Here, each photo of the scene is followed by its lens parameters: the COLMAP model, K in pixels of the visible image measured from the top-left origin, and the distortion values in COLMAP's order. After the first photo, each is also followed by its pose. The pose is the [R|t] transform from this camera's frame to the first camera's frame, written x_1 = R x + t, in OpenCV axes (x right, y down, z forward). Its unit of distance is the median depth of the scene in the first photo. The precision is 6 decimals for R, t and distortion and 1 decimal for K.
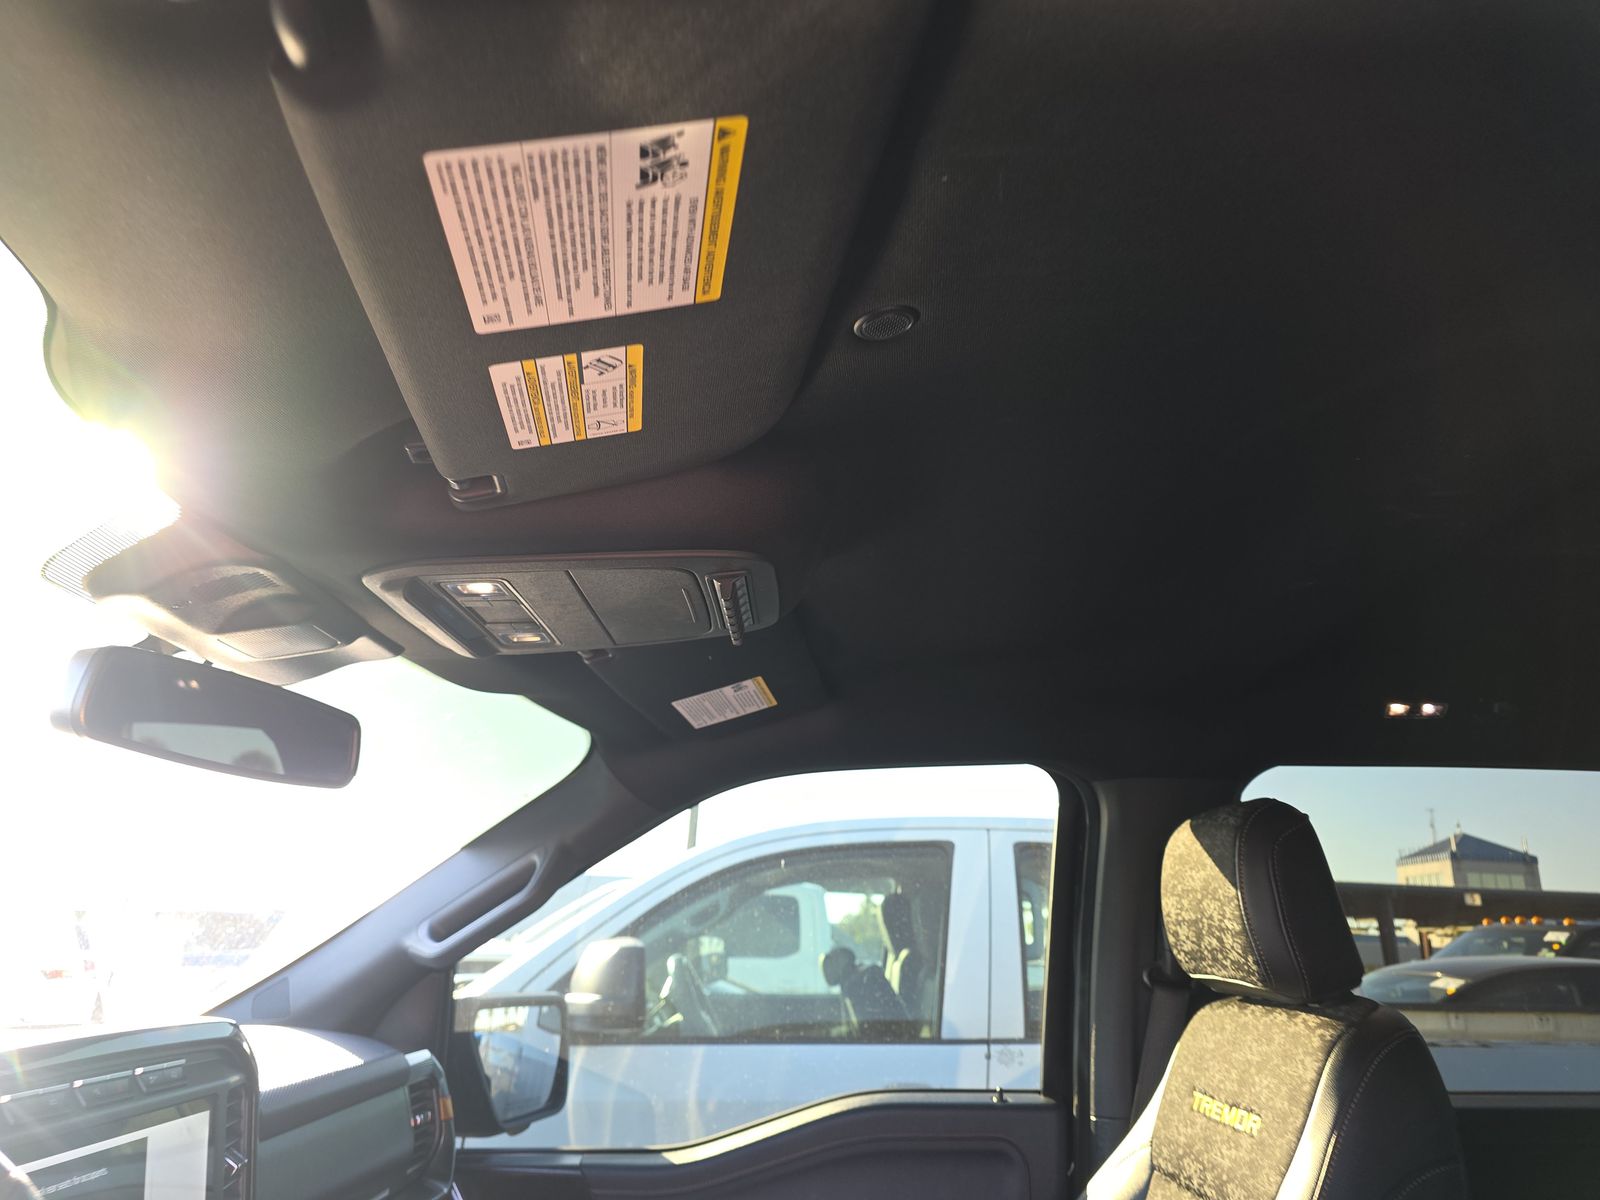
lens RADIAL K [[1195.7, 0, 782.4], [0, 1195.7, 600.5], [0, 0, 1]] dist [0.101410, -0.177263]
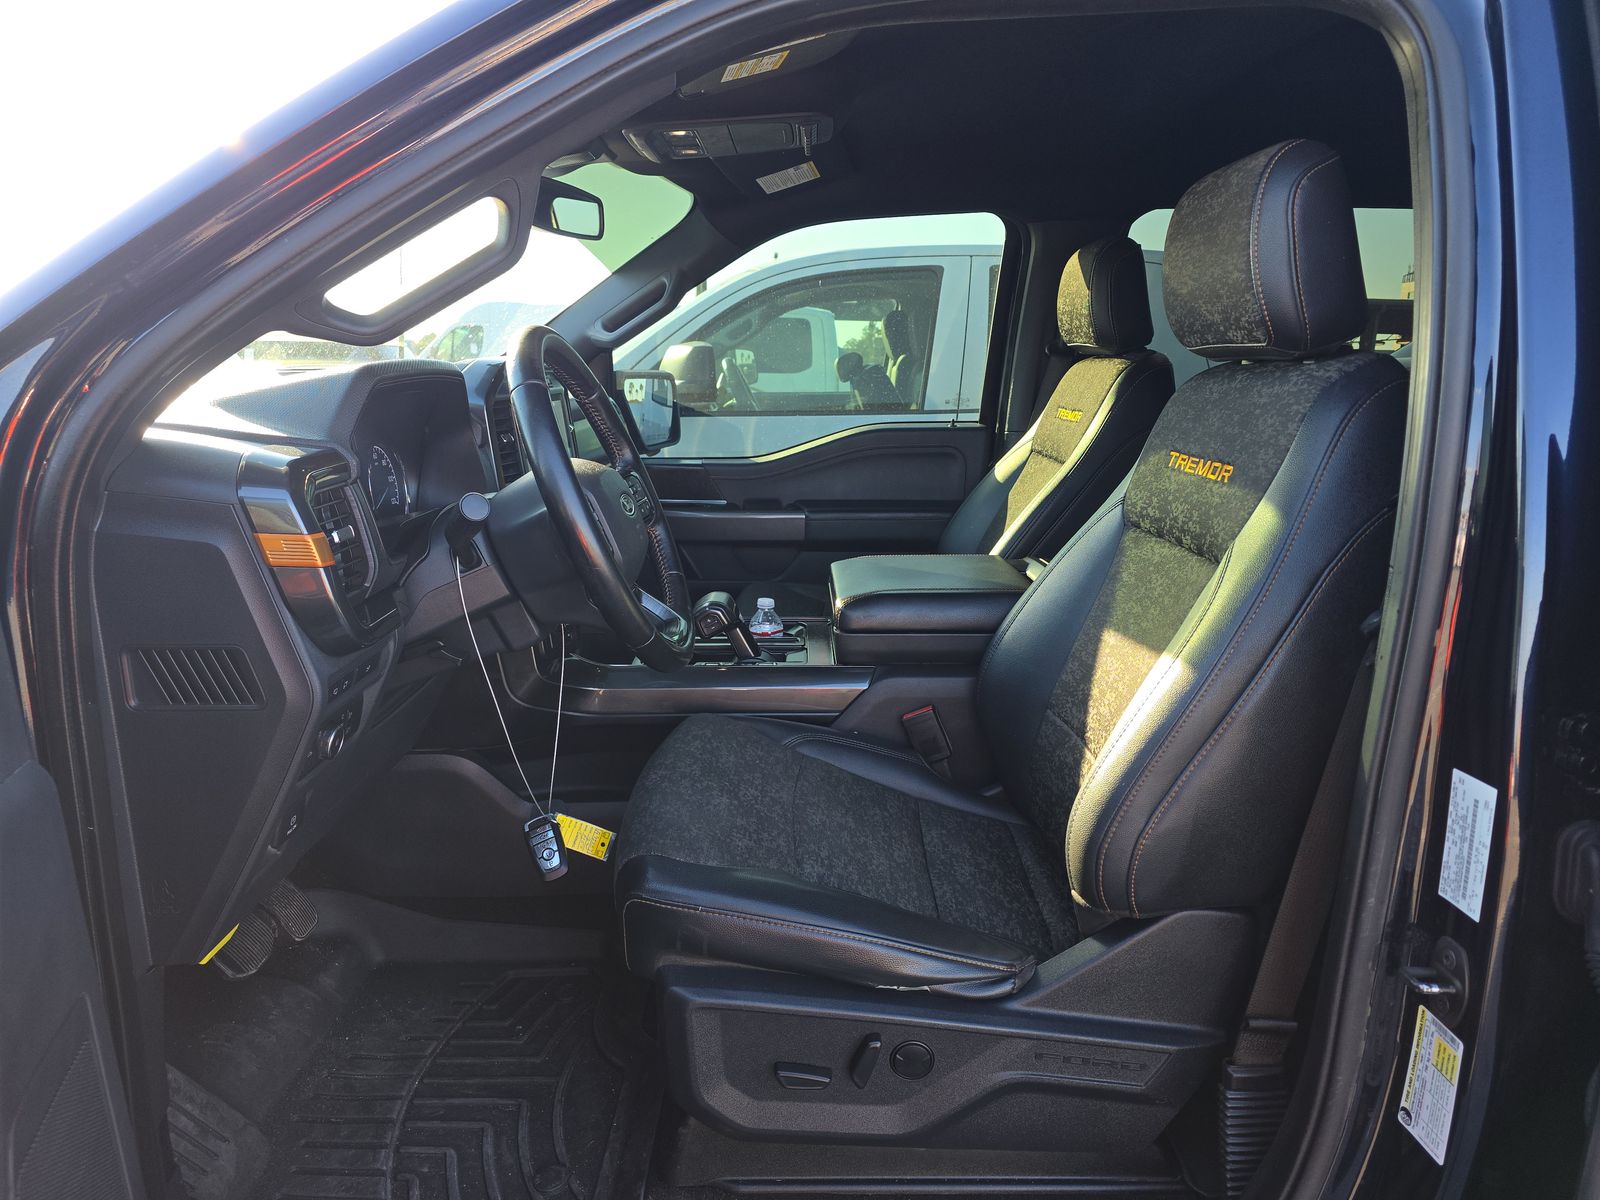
lens RADIAL K [[1195.7, 0, 782.4], [0, 1195.7, 600.5], [0, 0, 1]] dist [0.101410, -0.177263]
pose [[0.999934, -0.010151, -0.005472, -0.042881], [0.011527, 0.893091, 0.449729, -0.106929], [0.000321, -0.449762, 0.893148, -0.537681]]
